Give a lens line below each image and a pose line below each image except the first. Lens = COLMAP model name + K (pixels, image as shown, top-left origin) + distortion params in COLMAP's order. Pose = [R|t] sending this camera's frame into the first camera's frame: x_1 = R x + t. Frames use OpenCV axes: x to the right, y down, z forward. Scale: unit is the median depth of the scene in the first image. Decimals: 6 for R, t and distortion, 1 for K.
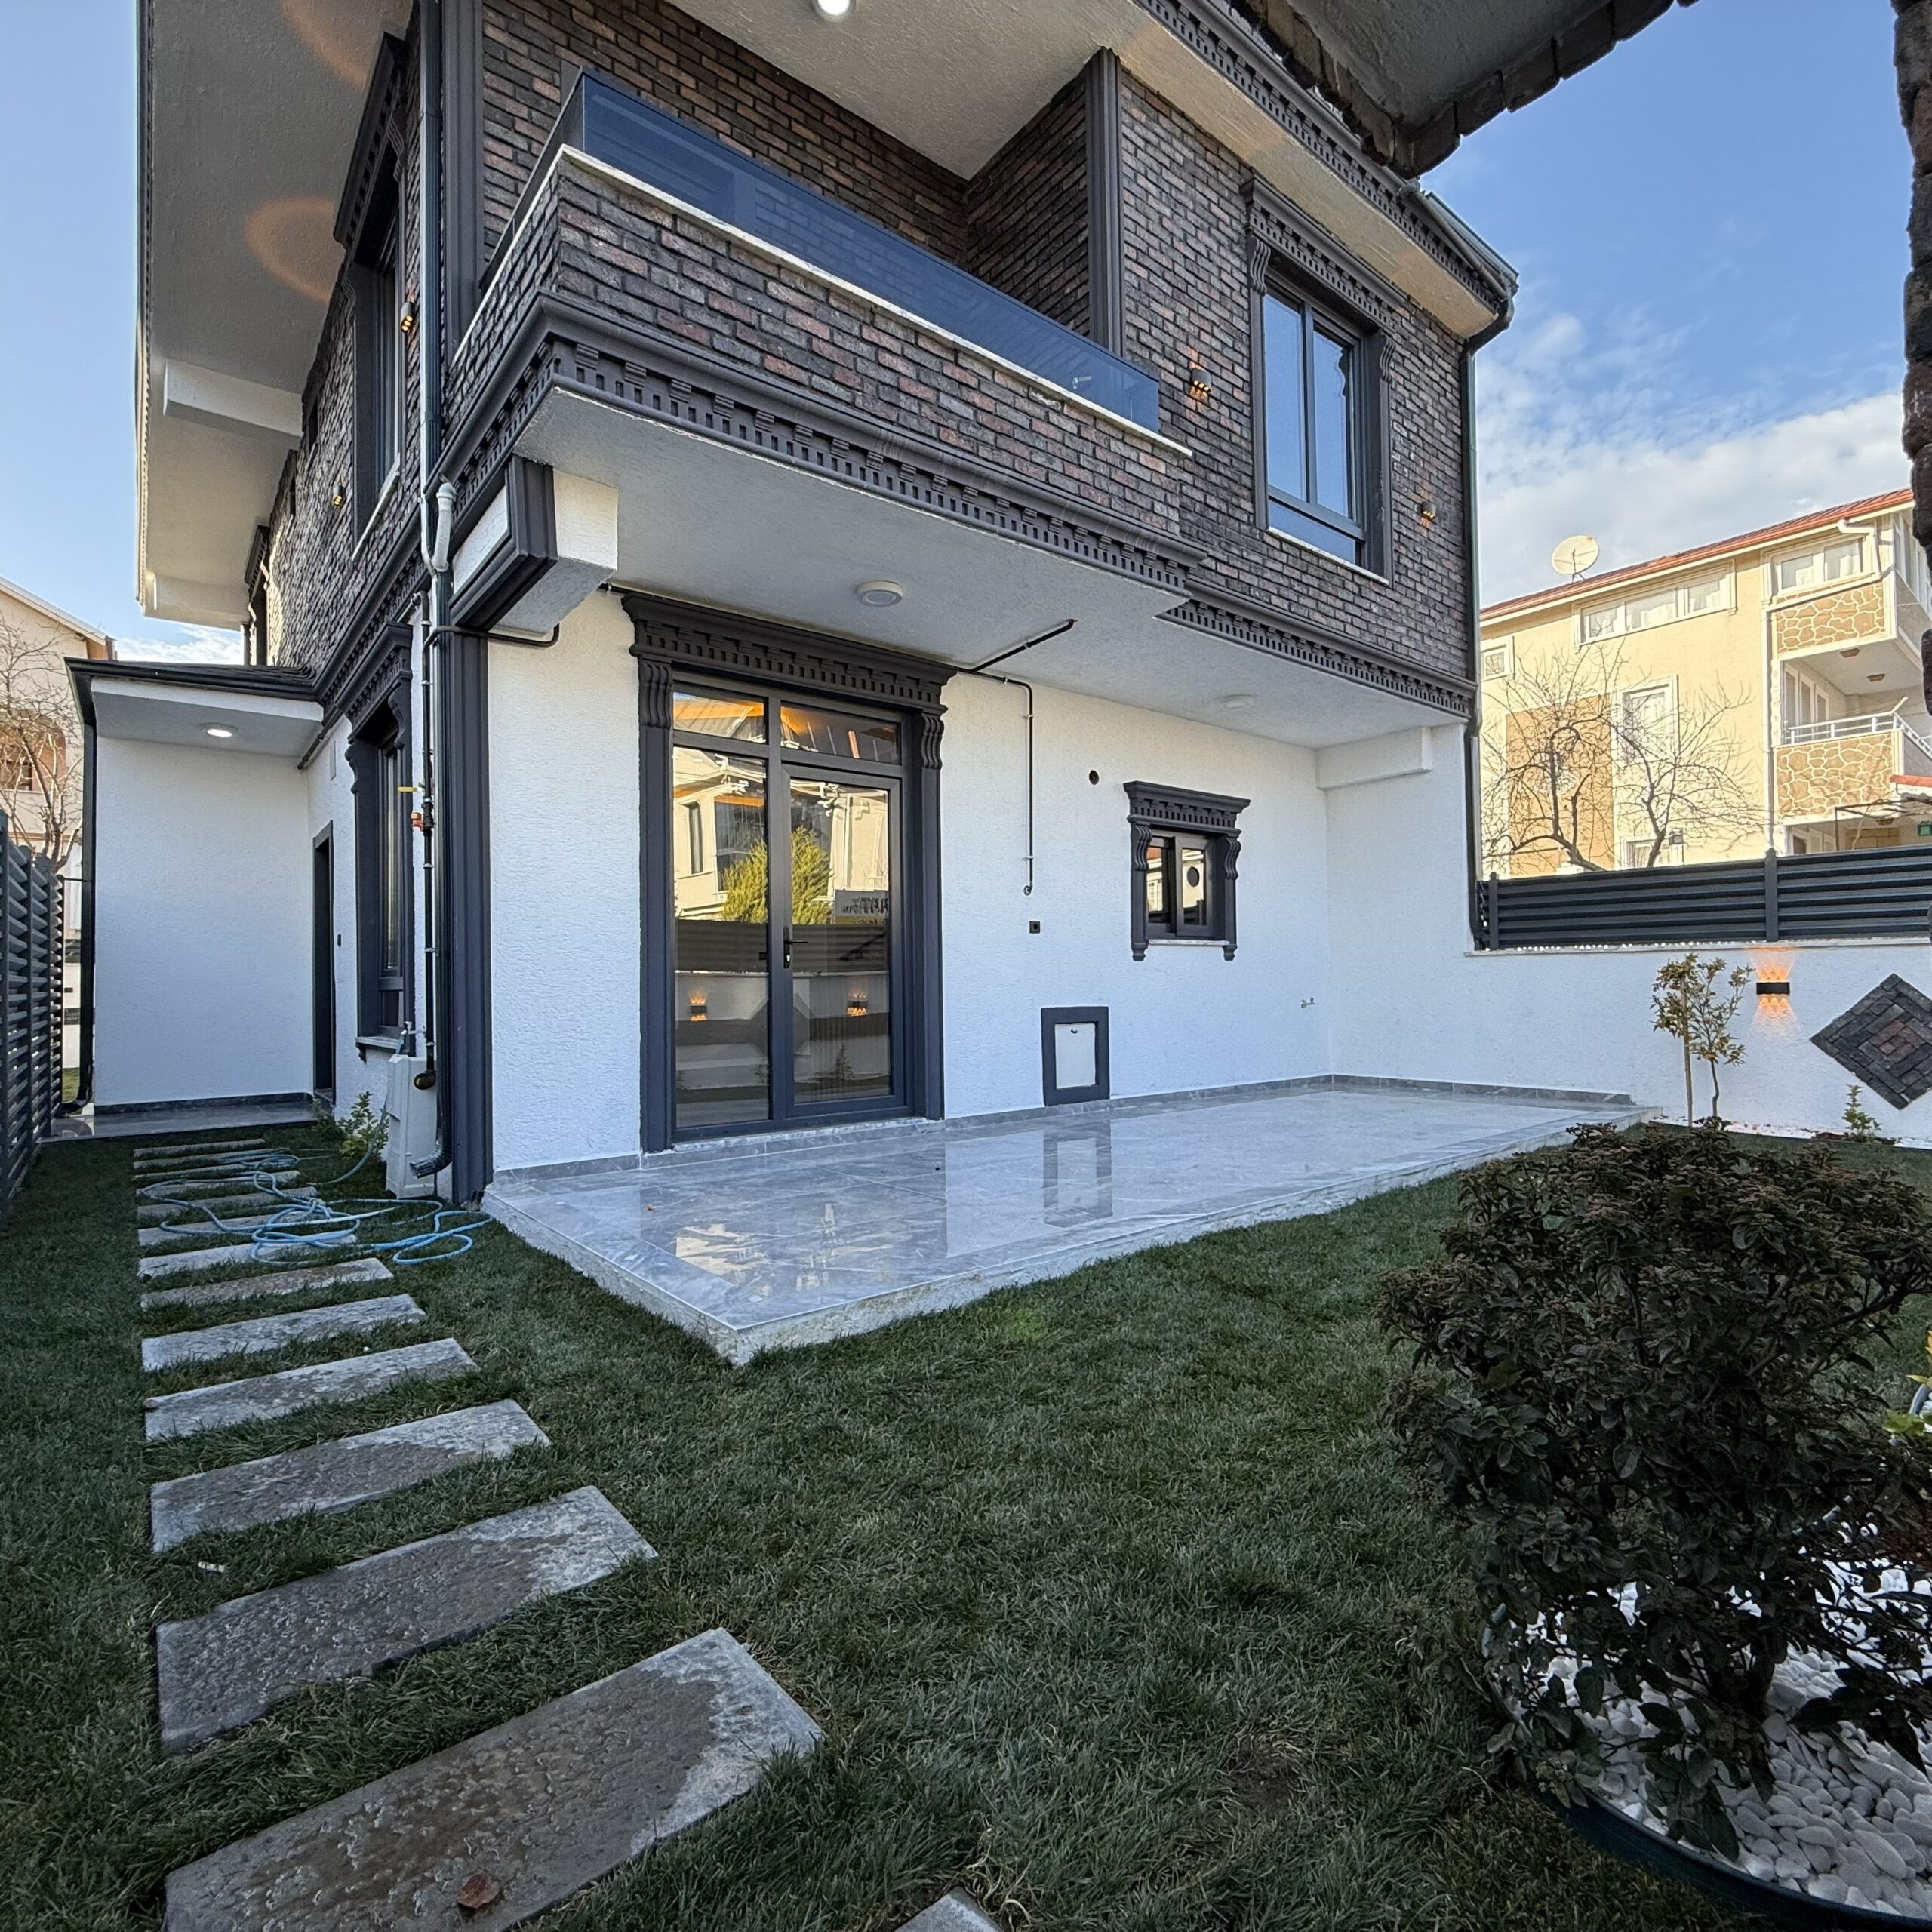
lens RADIAL K [[1024.6, 0, 957.3], [0, 1024.6, 964.0], [0, 0, 1]] dist [0.001283, -0.000277]
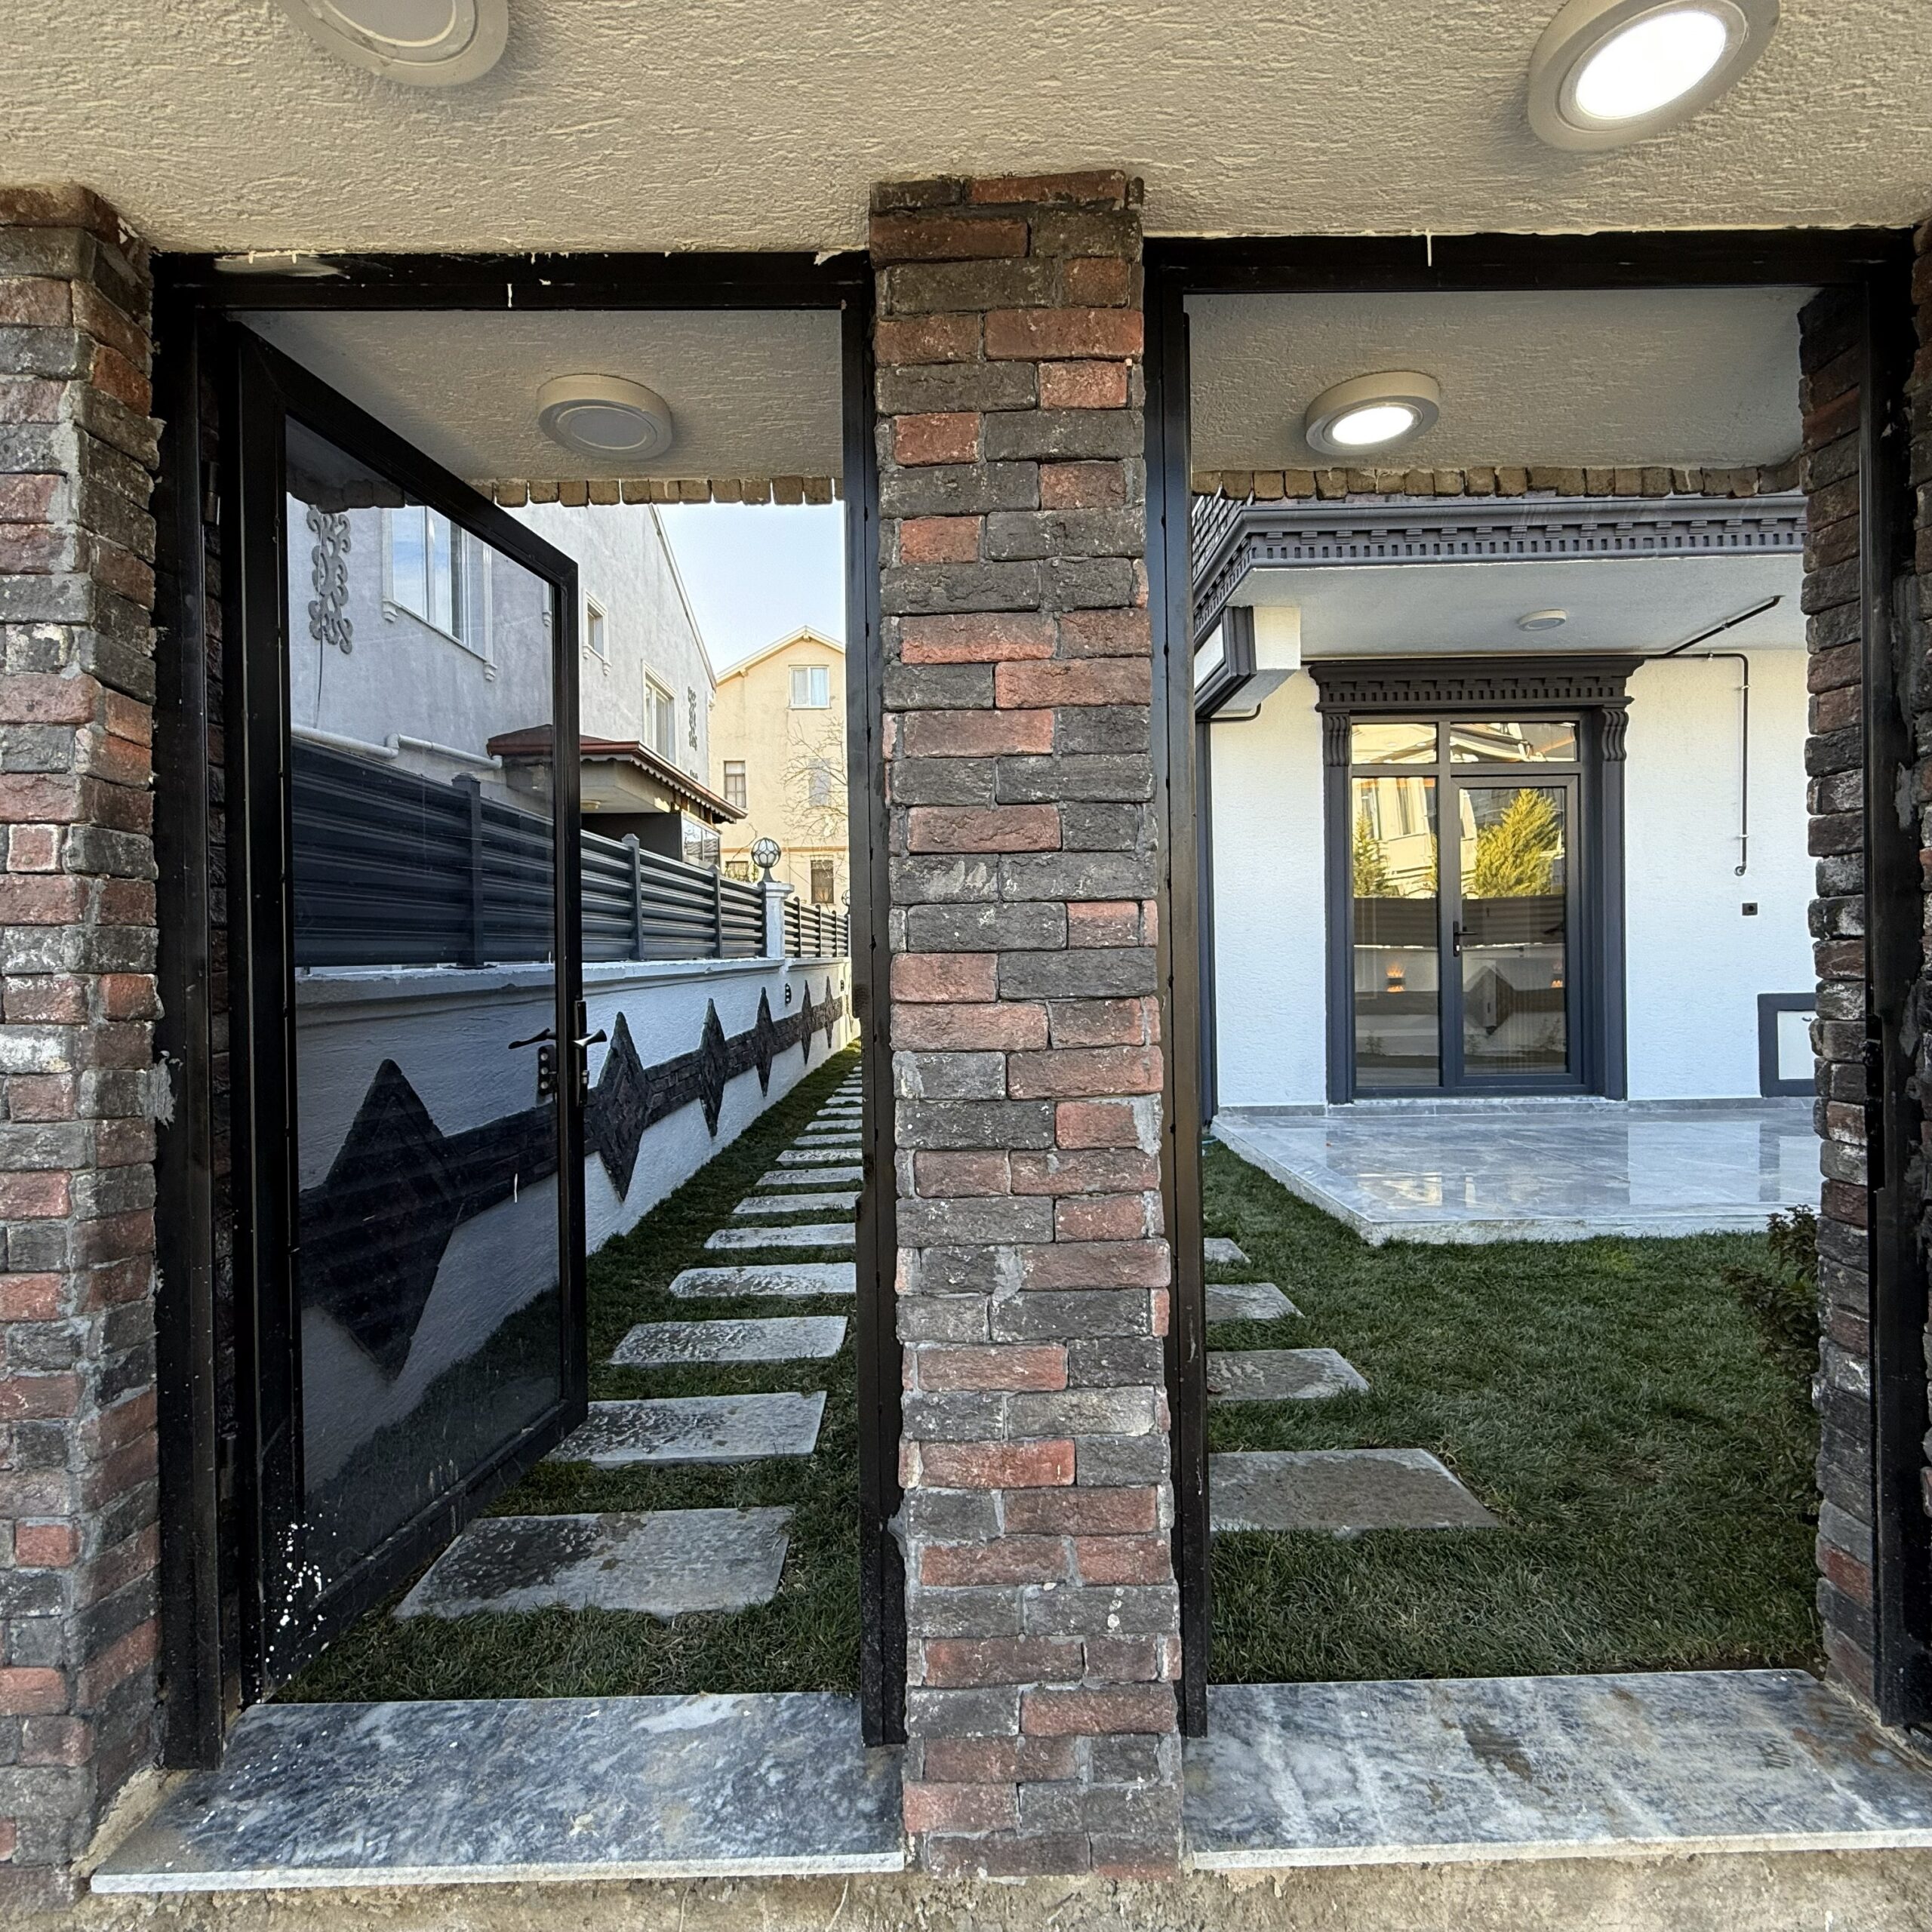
lens RADIAL K [[1024.6, 0, 956.2], [0, 1024.6, 965.1], [0, 0, 1]] dist [0.001283, -0.000277]
pose [[0.780934, 0.007581, -0.624567, 0.120100], [0.019165, 0.999165, 0.036091, -0.040793], [0.624319, -0.040154, 0.780137, -0.262590]]
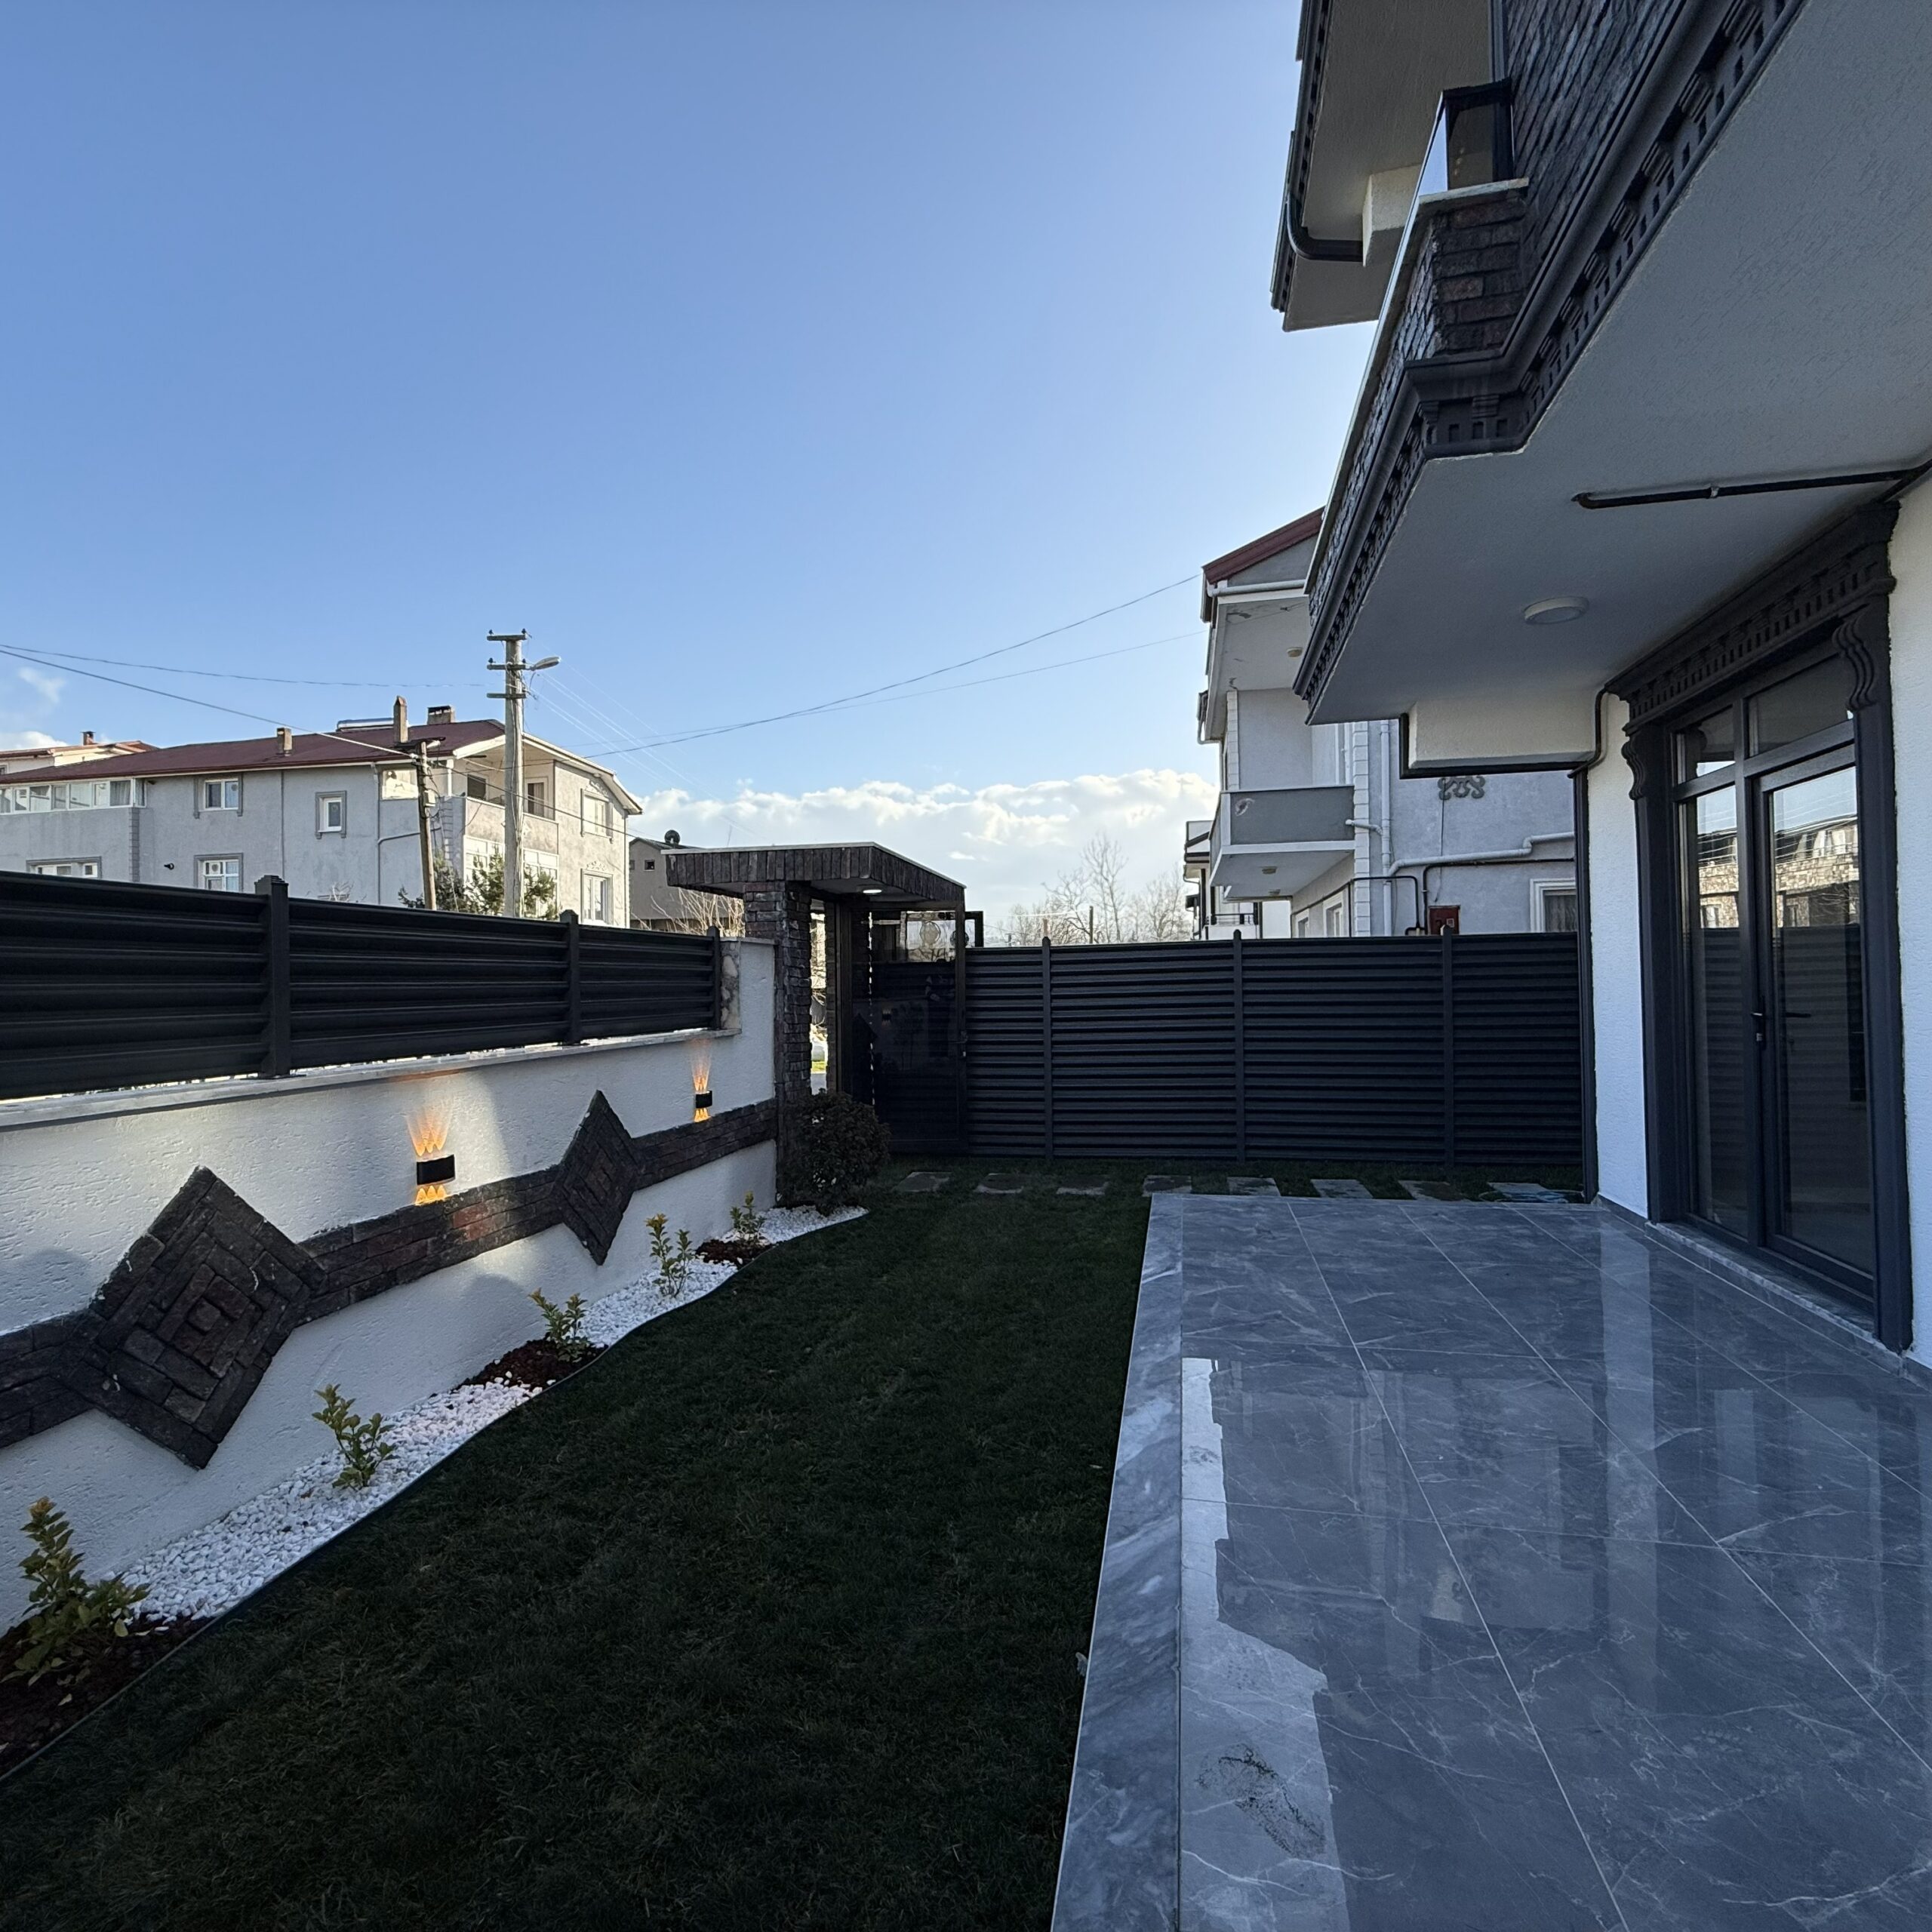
lens RADIAL K [[1024.6, 0, 960.2], [0, 1024.6, 970.5], [0, 0, 1]] dist [0.001283, -0.000277]
pose [[-0.779386, 0.014596, -0.626374, 0.809574], [0.036820, 0.999068, -0.022534, -0.060081], [0.625461, -0.040625, -0.779197, 1.296438]]
